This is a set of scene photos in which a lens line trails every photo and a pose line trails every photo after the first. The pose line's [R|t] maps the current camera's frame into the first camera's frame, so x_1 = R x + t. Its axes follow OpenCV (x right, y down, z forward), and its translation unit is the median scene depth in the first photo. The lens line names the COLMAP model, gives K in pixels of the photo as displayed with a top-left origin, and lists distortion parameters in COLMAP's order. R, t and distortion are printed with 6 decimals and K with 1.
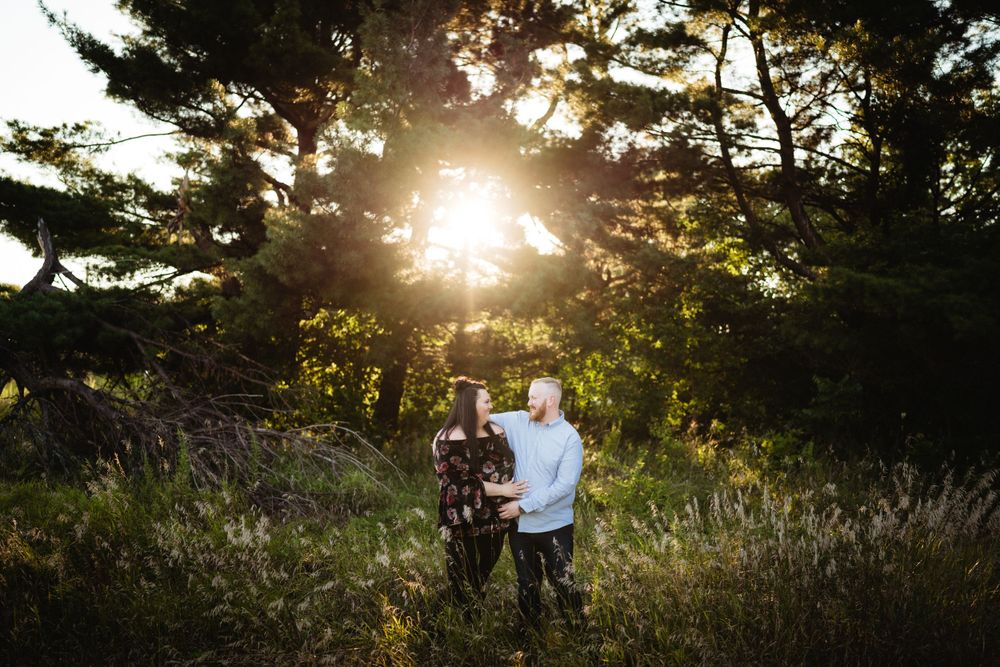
lens RADIAL K [[965.4, 0, 500.0], [0, 965.4, 333.5], [0, 0, 1]] dist [-0.065897, 0.174591]
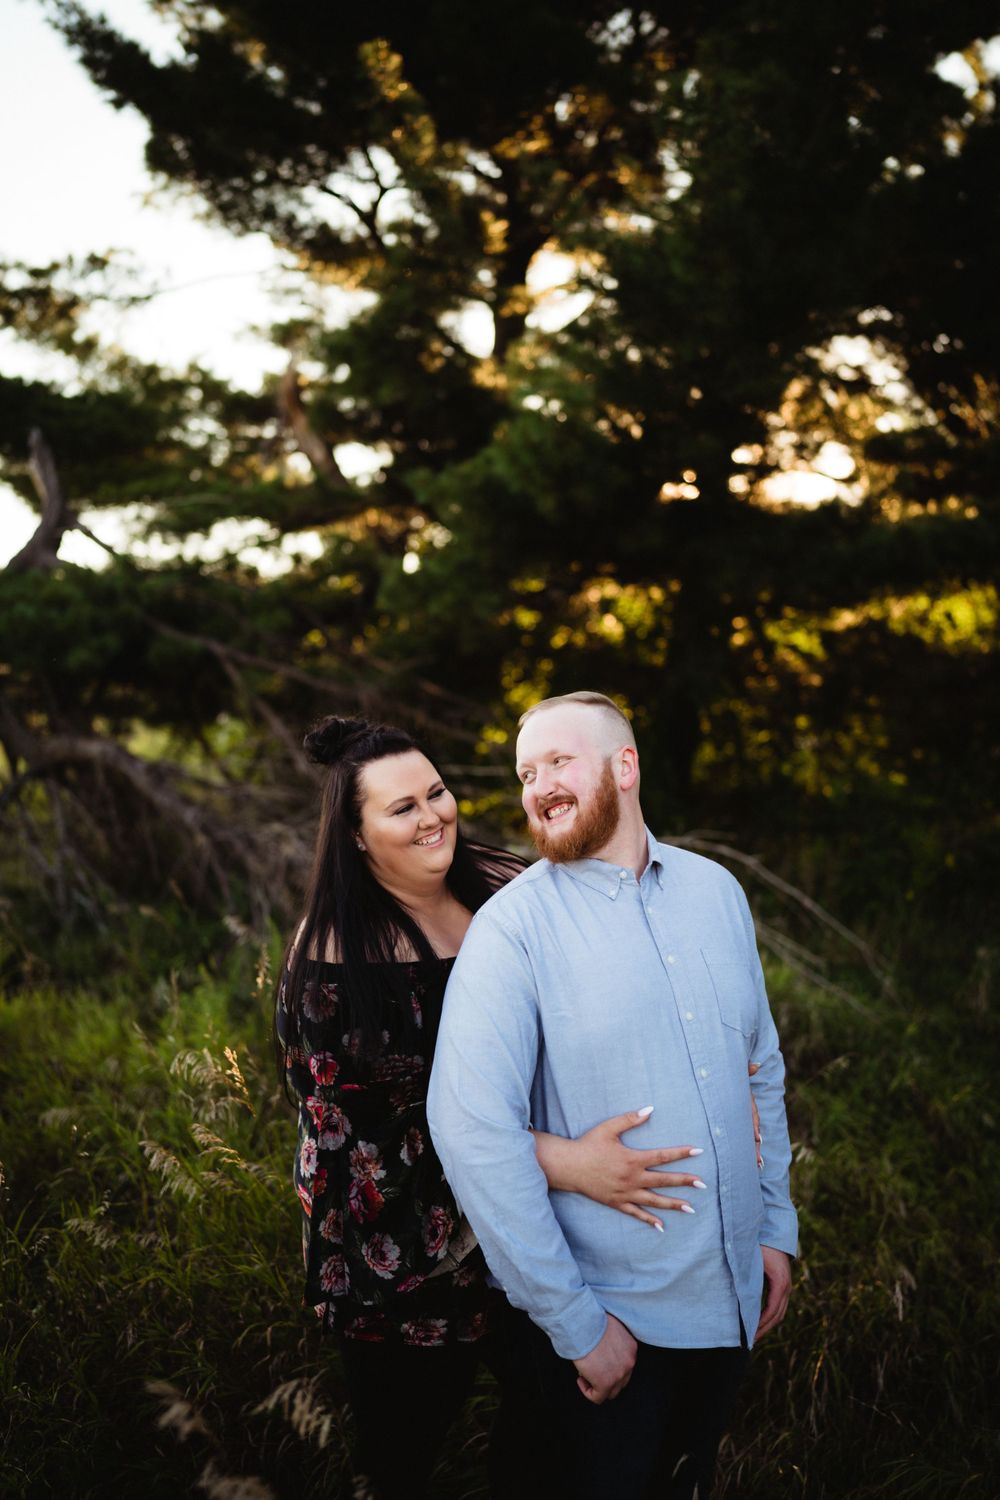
lens RADIAL K [[1448.1, 0, 500.0], [0, 1448.1, 750.0], [0, 0, 1]] dist [-0.065897, 0.174591]
pose [[0.987527, -0.020064, -0.156168, -0.105046], [0.030902, 0.997255, 0.067282, 0.007268], [0.154390, -0.071269, 0.985436, 0.243949]]
